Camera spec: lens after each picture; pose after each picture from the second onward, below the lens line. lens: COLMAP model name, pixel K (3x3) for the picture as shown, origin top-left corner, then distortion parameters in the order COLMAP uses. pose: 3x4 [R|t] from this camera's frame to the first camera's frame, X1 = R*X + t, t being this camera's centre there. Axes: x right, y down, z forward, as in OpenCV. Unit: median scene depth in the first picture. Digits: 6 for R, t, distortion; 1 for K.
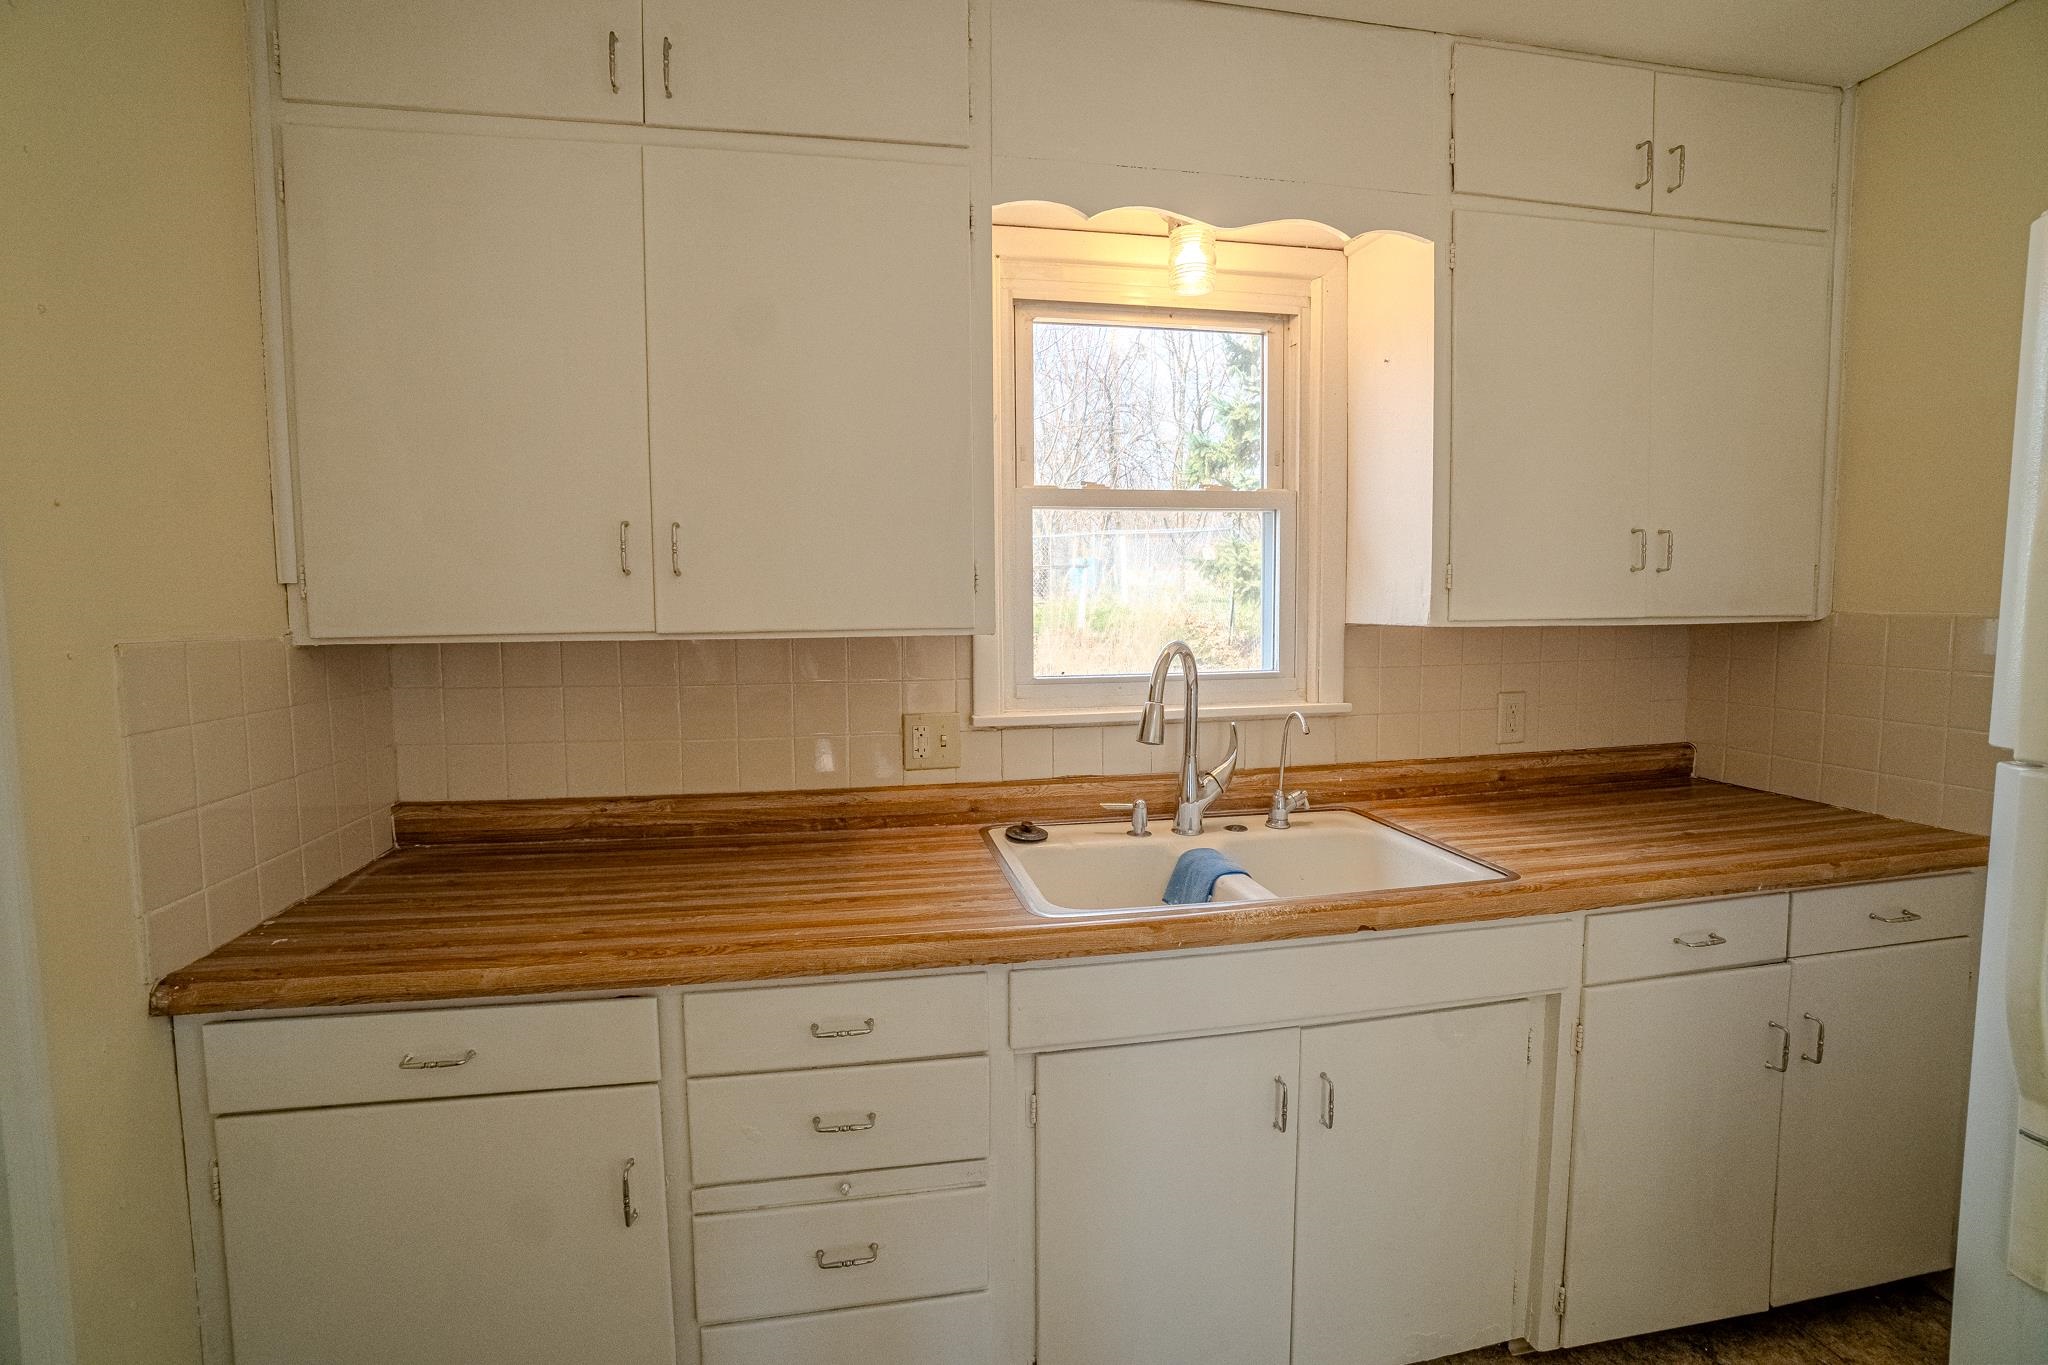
lens RADIAL K [[904.7, 0, 1007.5], [0, 904.7, 668.7], [0, 0, 1]] dist [-0.065319, 0.022210]
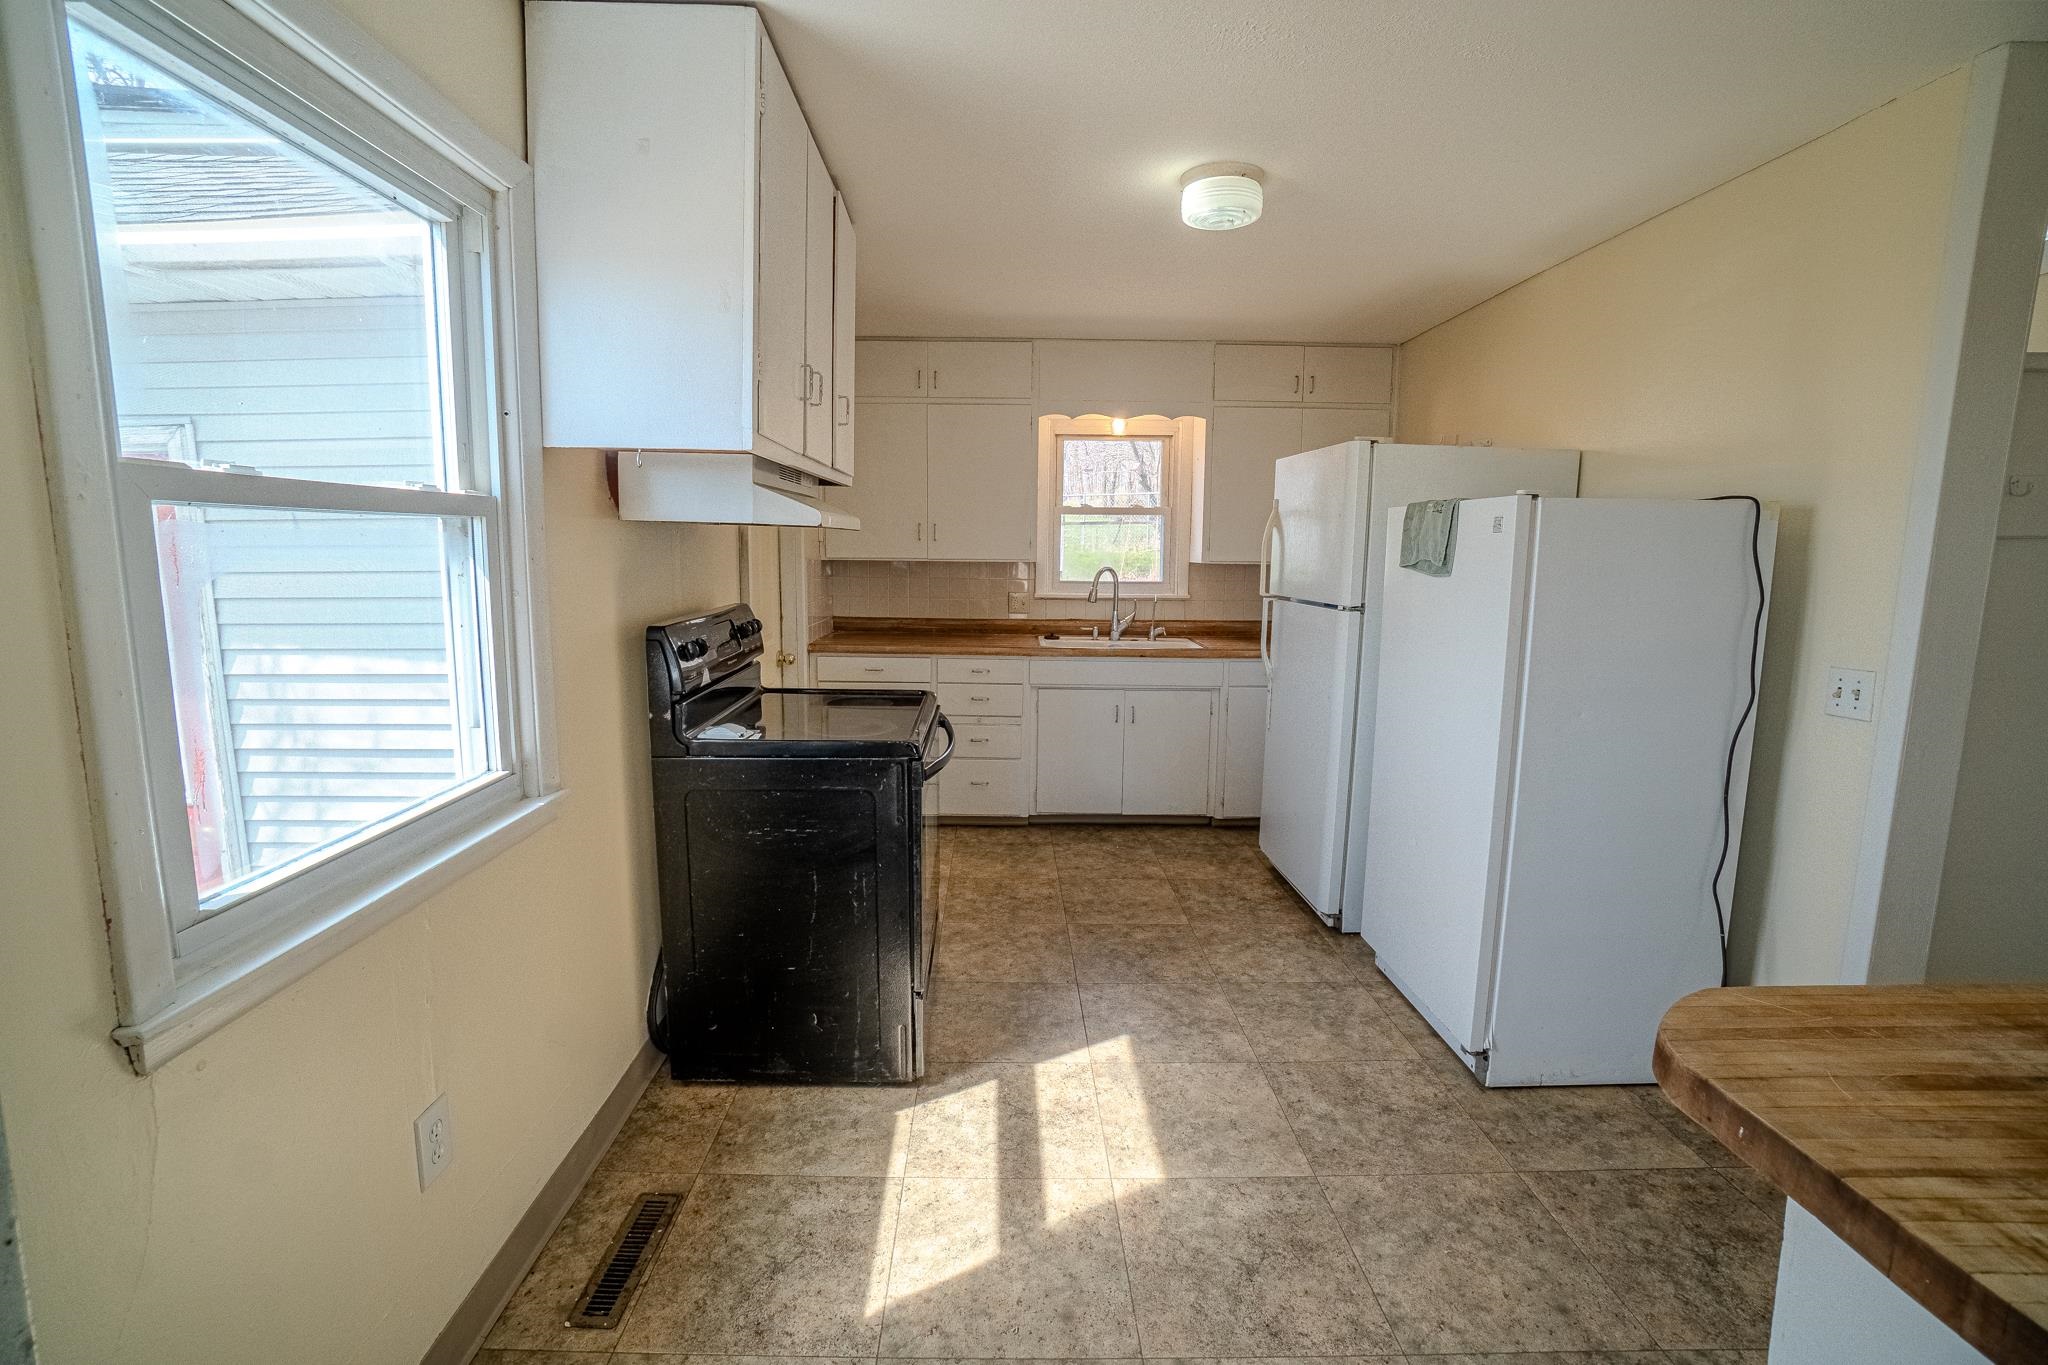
lens RADIAL K [[904.7, 0, 1007.5], [0, 904.7, 668.7], [0, 0, 1]] dist [-0.065319, 0.022210]
pose [[0.984031, 0.040907, -0.173233, 0.371526], [-0.030612, 0.997626, 0.061692, 0.115374], [0.175345, -0.055404, 0.982947, -1.725871]]
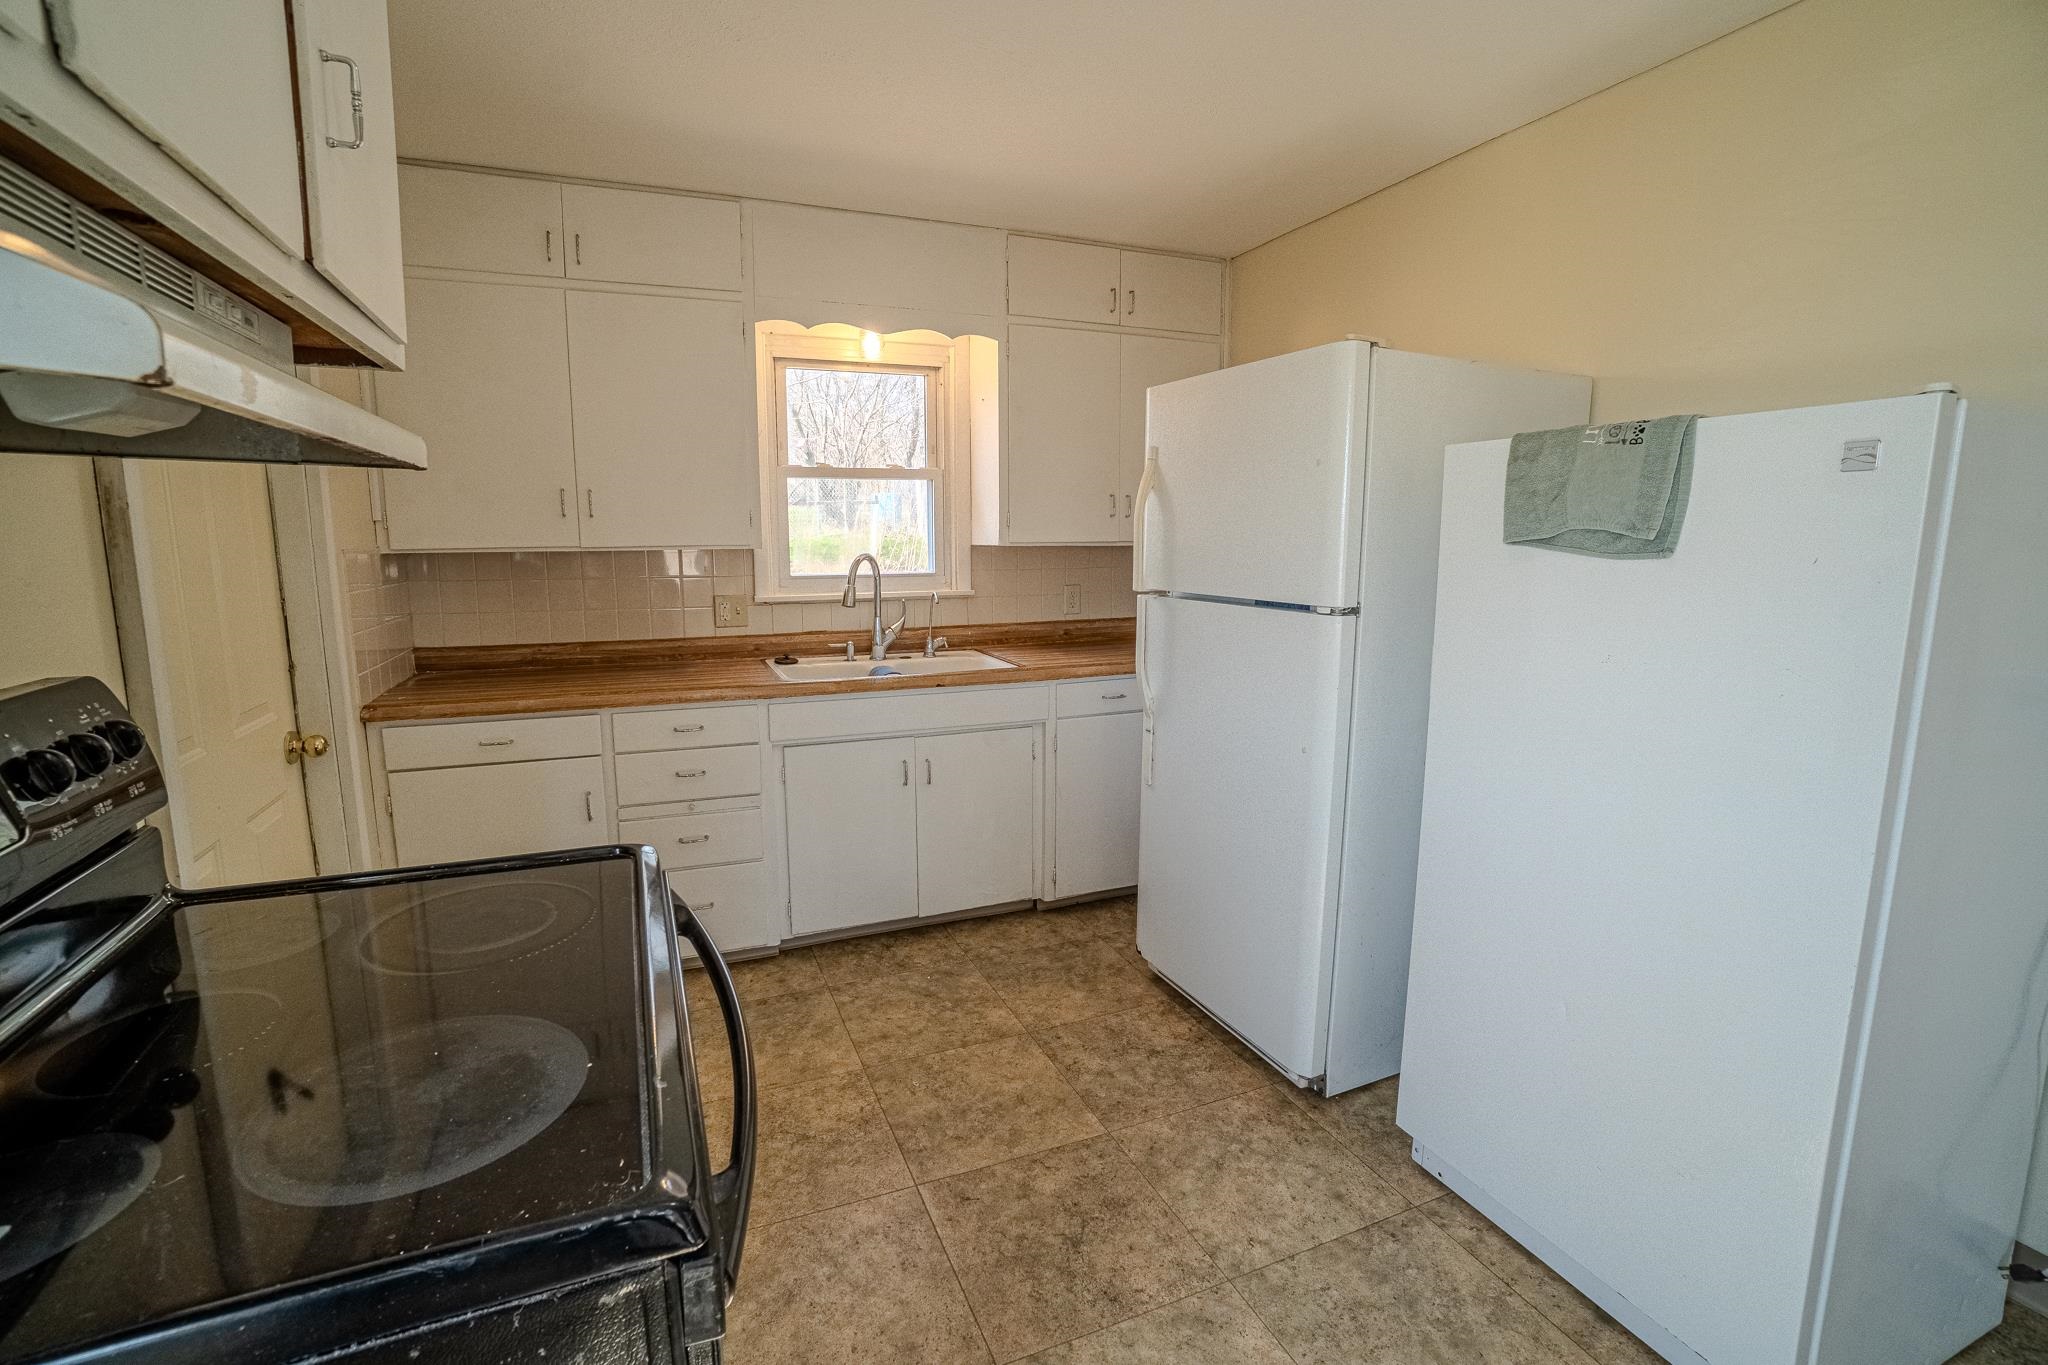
lens RADIAL K [[904.7, 0, 1007.5], [0, 904.7, 668.7], [0, 0, 1]] dist [-0.065319, 0.022210]
pose [[0.979551, -0.022810, 0.199897, 0.096655], [0.008335, 0.997300, 0.072957, 0.072121], [-0.201021, -0.069799, 0.977097, -0.881181]]
